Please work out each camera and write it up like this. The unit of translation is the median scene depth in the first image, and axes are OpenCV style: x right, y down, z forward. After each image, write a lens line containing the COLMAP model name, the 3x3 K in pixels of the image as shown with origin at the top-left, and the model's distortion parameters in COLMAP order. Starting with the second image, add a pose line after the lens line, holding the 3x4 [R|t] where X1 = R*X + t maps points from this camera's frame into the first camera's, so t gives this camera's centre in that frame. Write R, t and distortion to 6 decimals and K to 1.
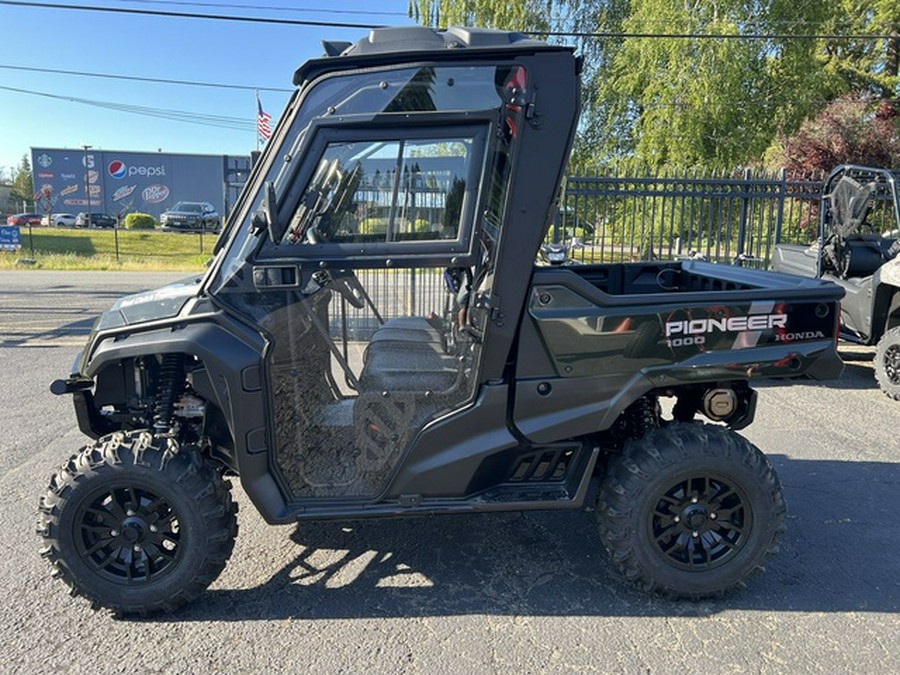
lens RADIAL K [[667.7, 0, 444.5], [0, 667.7, 338.1], [0, 0, 1]] dist [0.059177, -0.057834]
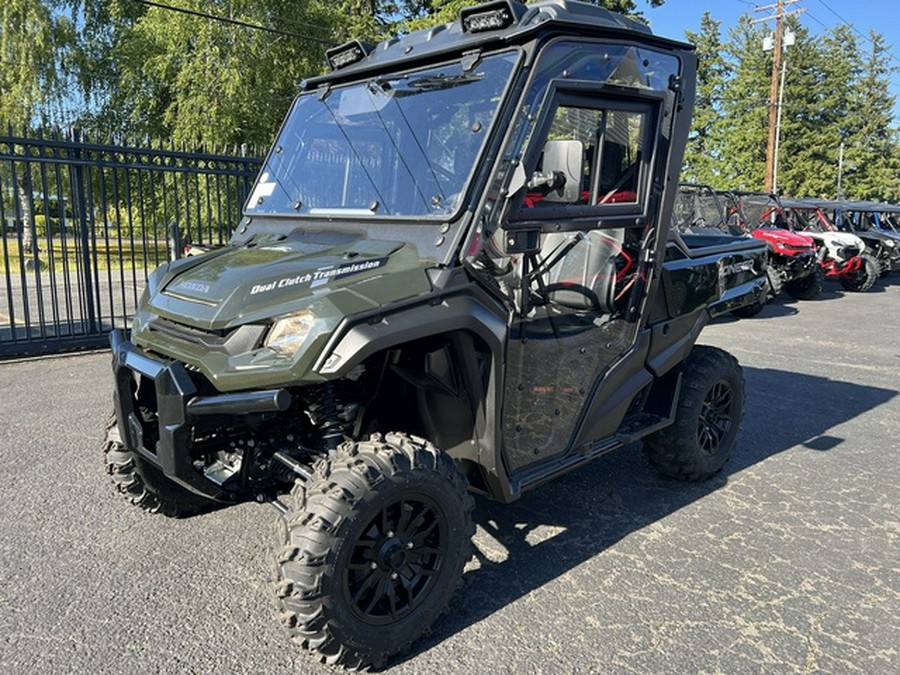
lens RADIAL K [[673.6, 0, 440.7], [0, 673.6, 335.3], [0, 0, 1]] dist [0.062792, -0.069627]
pose [[0.755085, -0.113379, 0.645749, -0.924753], [0.110209, 0.992868, 0.045457, -0.012821], [-0.646298, 0.036844, 0.762195, 0.322607]]
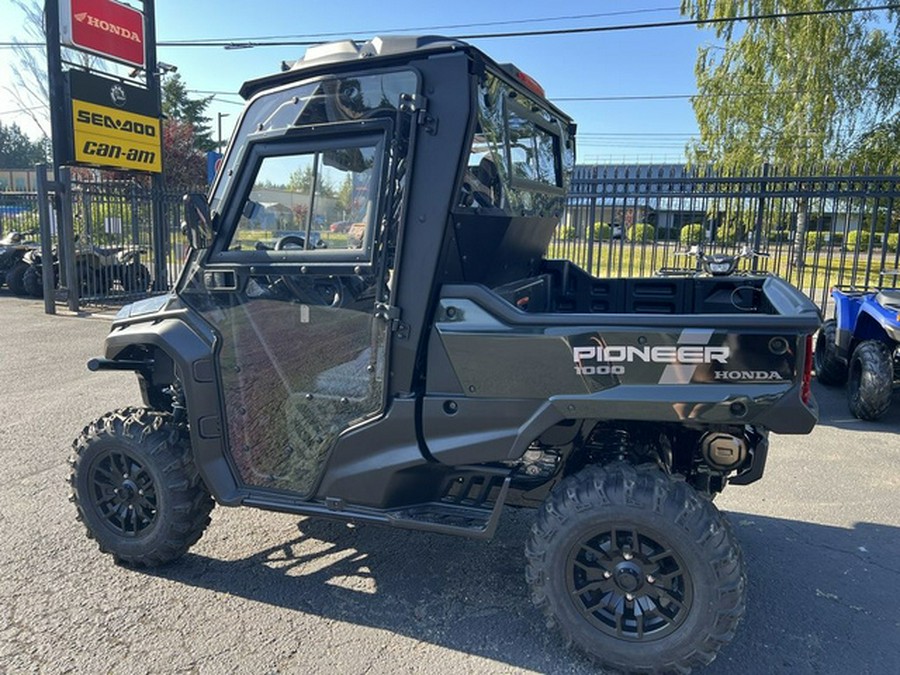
lens RADIAL K [[668.0, 0, 450.0], [0, 668.0, 337.5], [0, 0, 1]] dist [0.063898, -0.064847]
pose [[0.920475, 0.065220, -0.385322, 0.495613], [-0.068571, 0.997633, 0.005053, -0.027180], [0.384739, 0.021770, 0.922768, 0.121719]]
